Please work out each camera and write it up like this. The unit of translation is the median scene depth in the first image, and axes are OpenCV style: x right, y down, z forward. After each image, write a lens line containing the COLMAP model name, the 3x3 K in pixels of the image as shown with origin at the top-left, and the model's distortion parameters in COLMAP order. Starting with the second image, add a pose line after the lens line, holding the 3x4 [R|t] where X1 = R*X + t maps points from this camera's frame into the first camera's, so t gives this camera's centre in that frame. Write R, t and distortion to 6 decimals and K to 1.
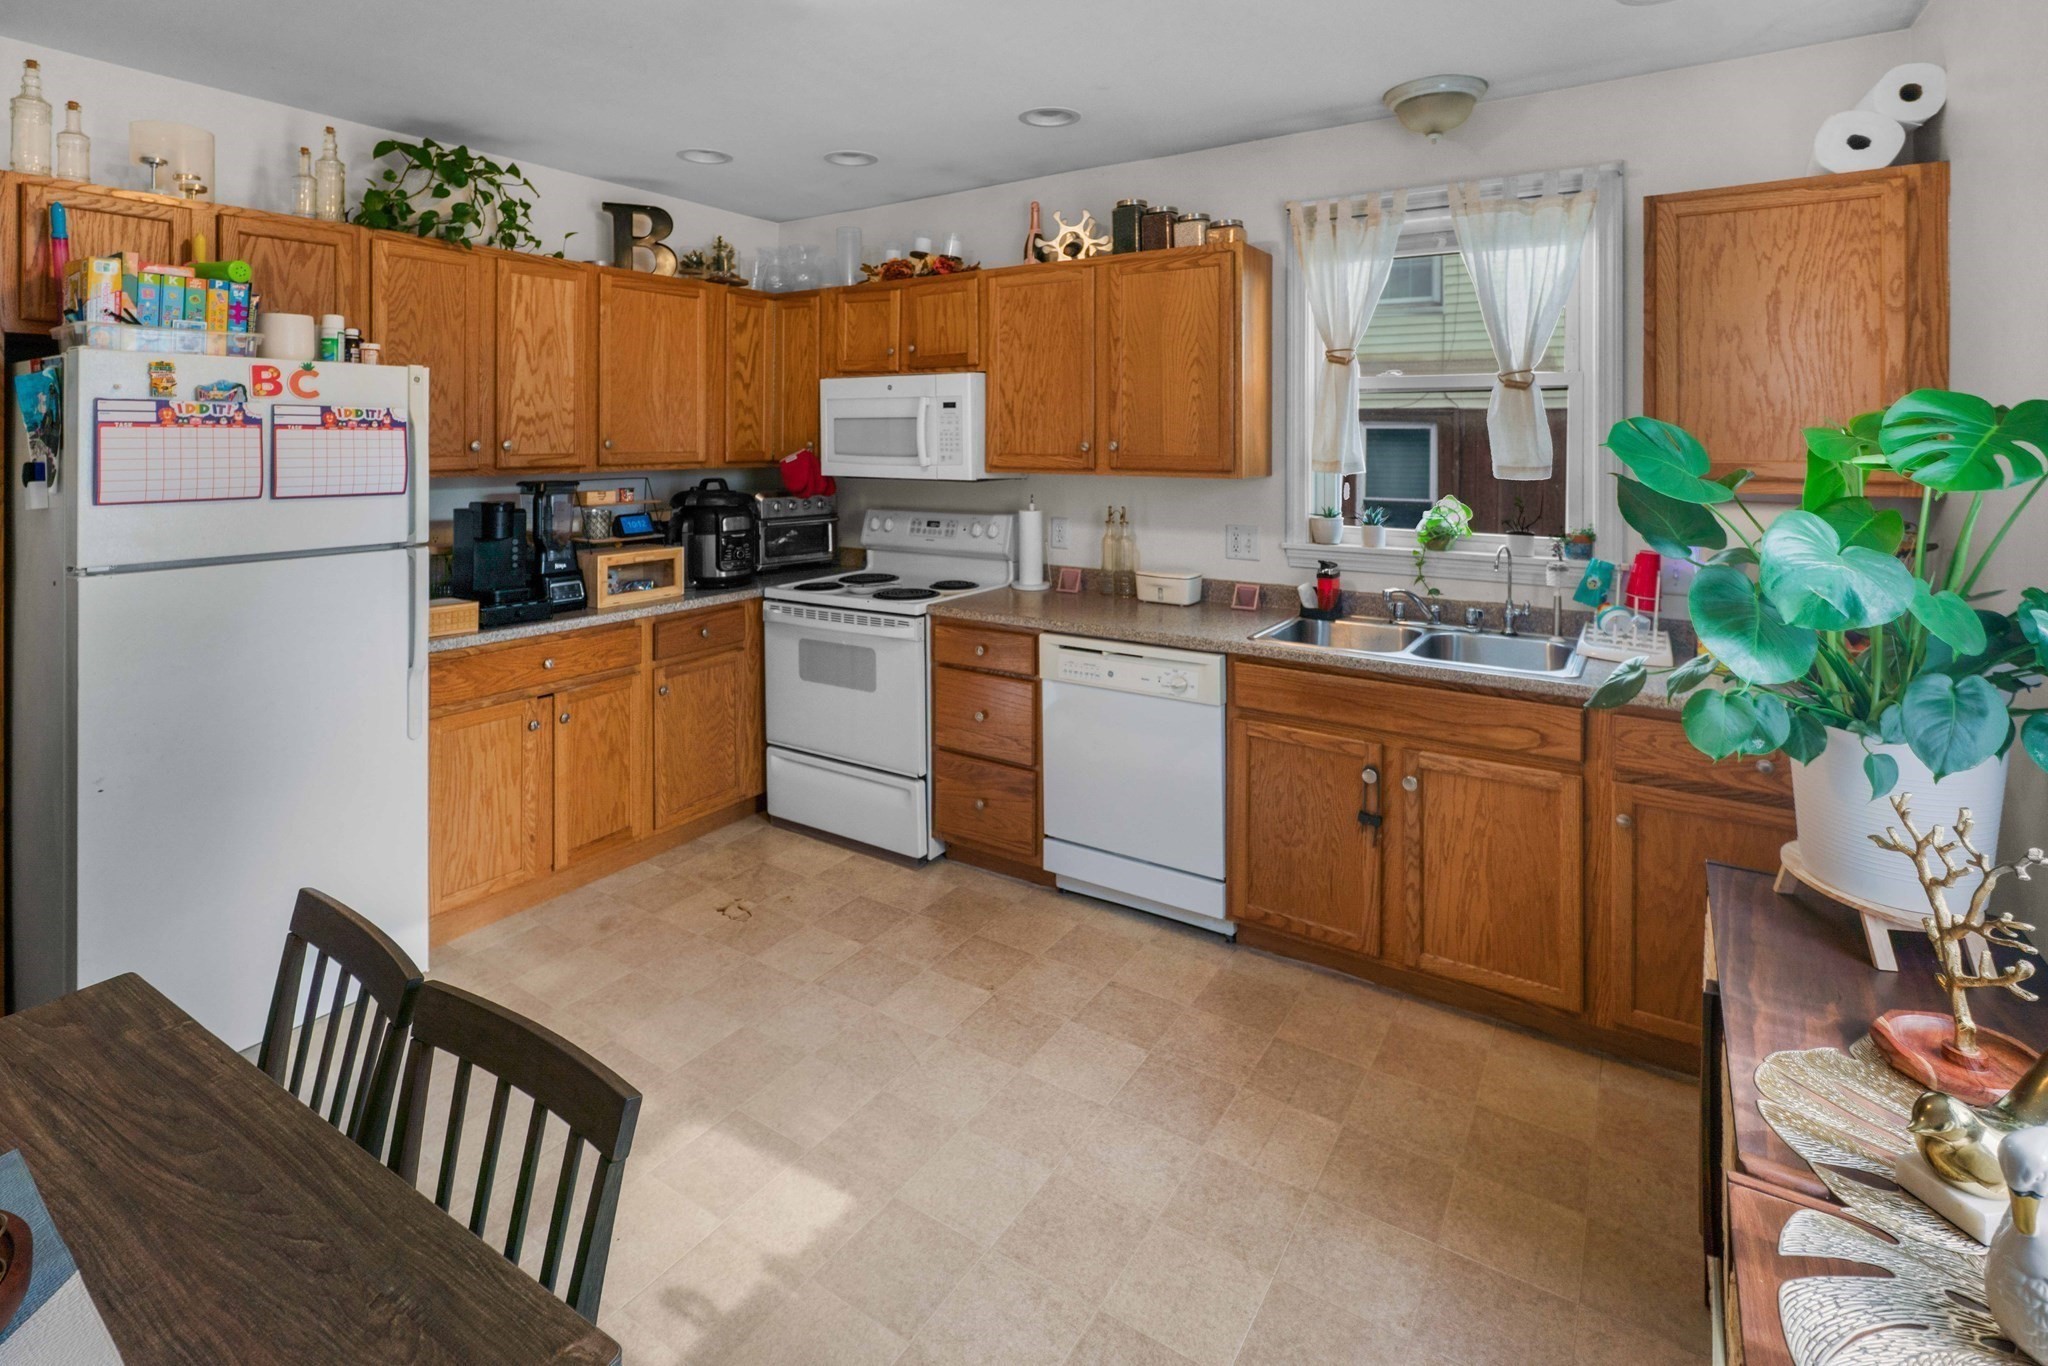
lens RADIAL K [[1008.0, 0, 1014.4], [0, 1008.0, 622.7], [0, 0, 1]] dist [-0.002213, 0.000286]
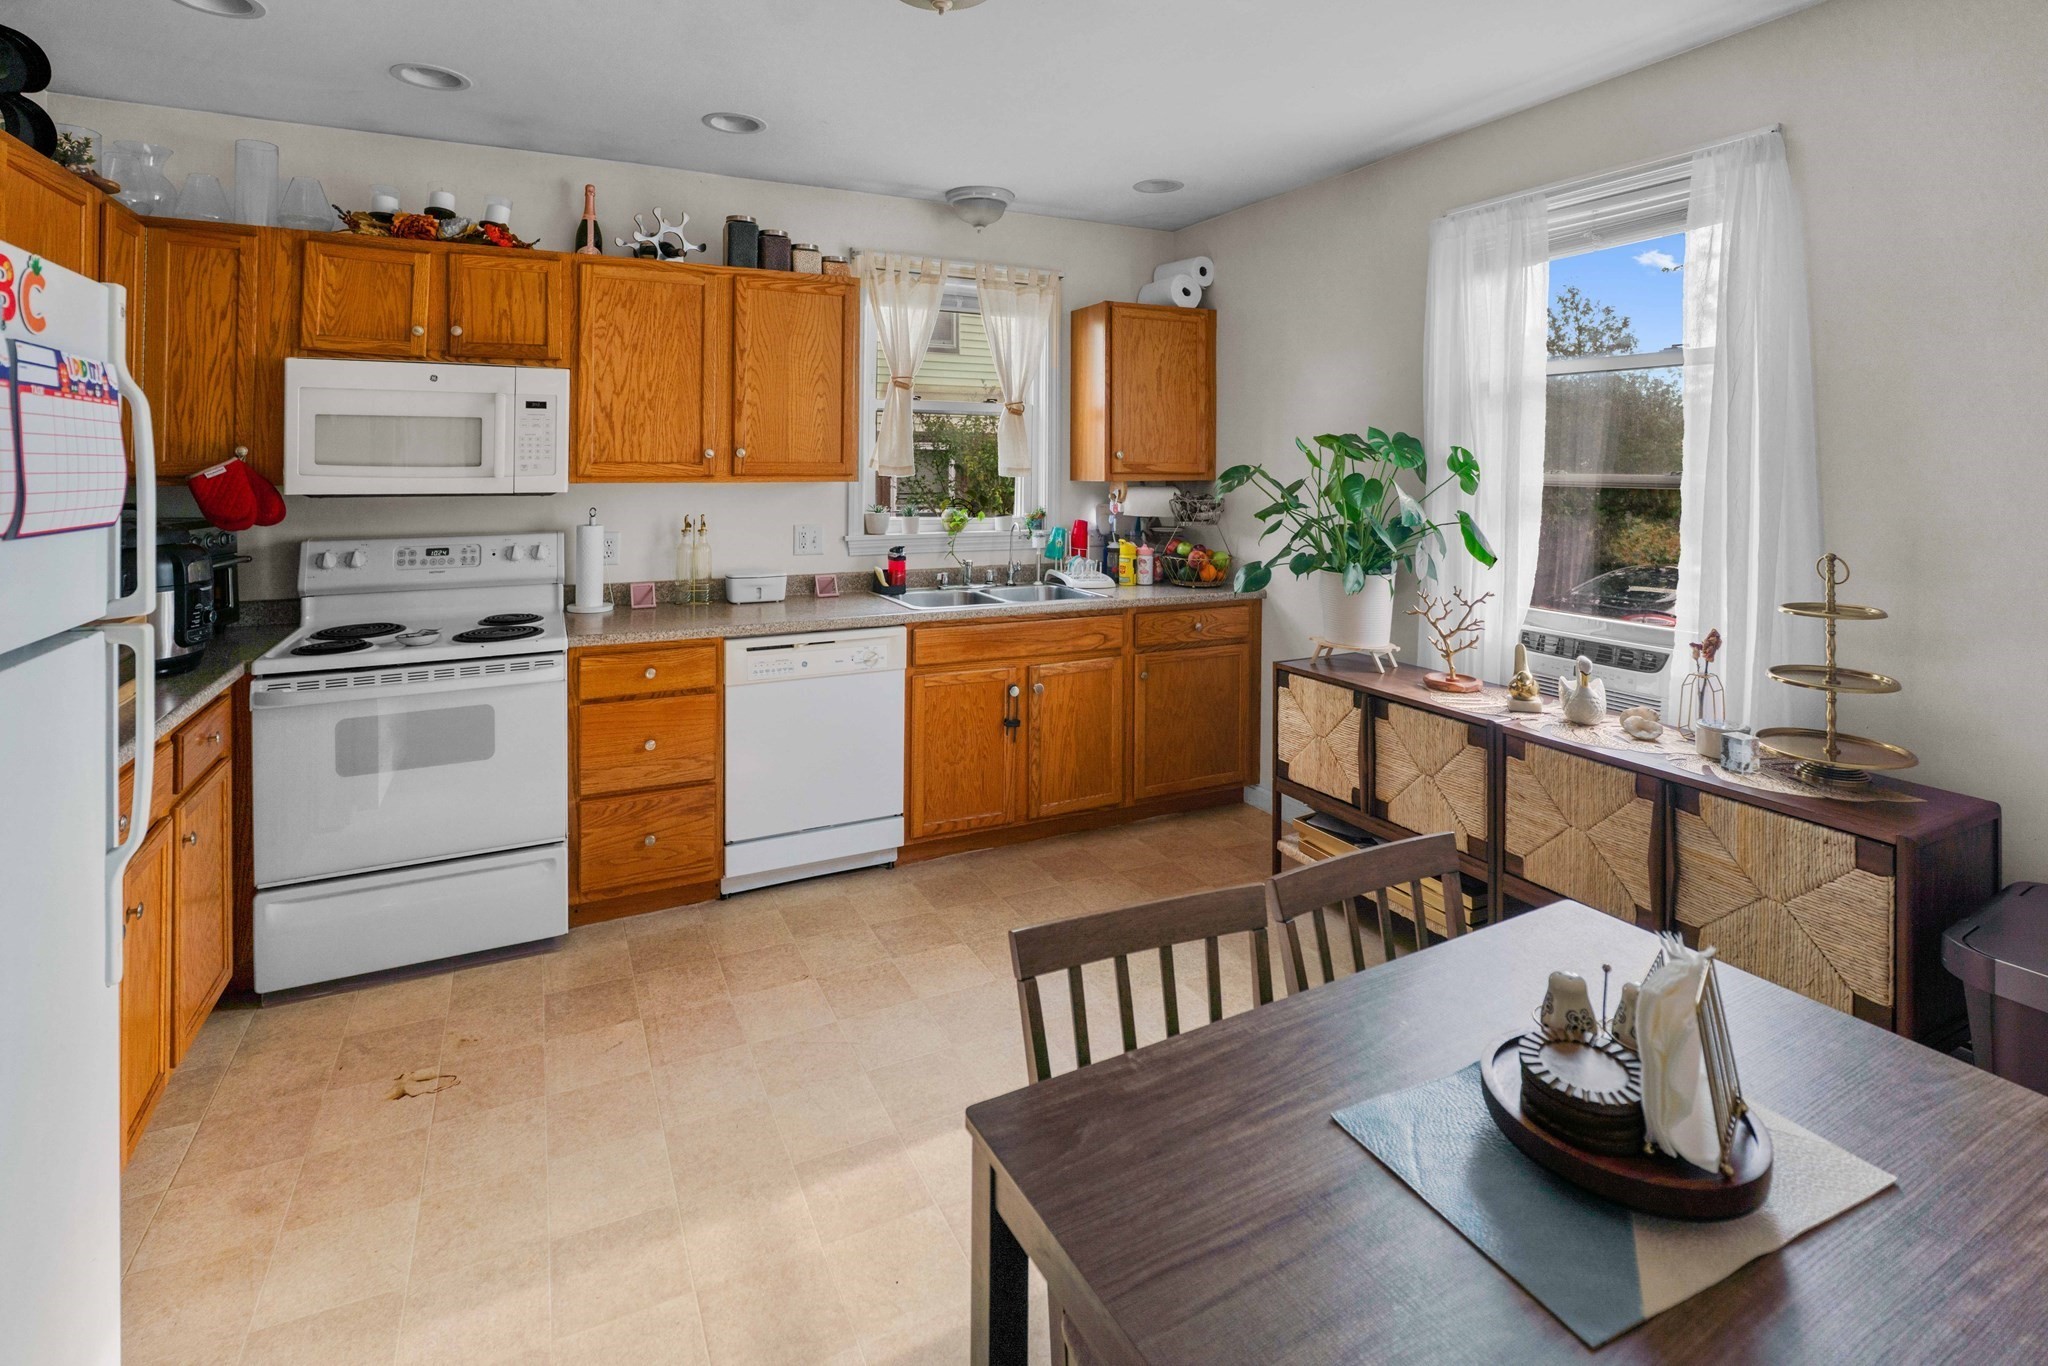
lens RADIAL K [[962.5, 0, 1024.0], [0, 962.5, 683.0], [0, 0, 1]] dist [-0.007942, 0.004713]
pose [[0.484654, -0.191746, 0.853431, -0.668281], [0.158001, 0.978819, 0.130191, -0.026598], [-0.860318, 0.071746, 0.504684, 0.268260]]
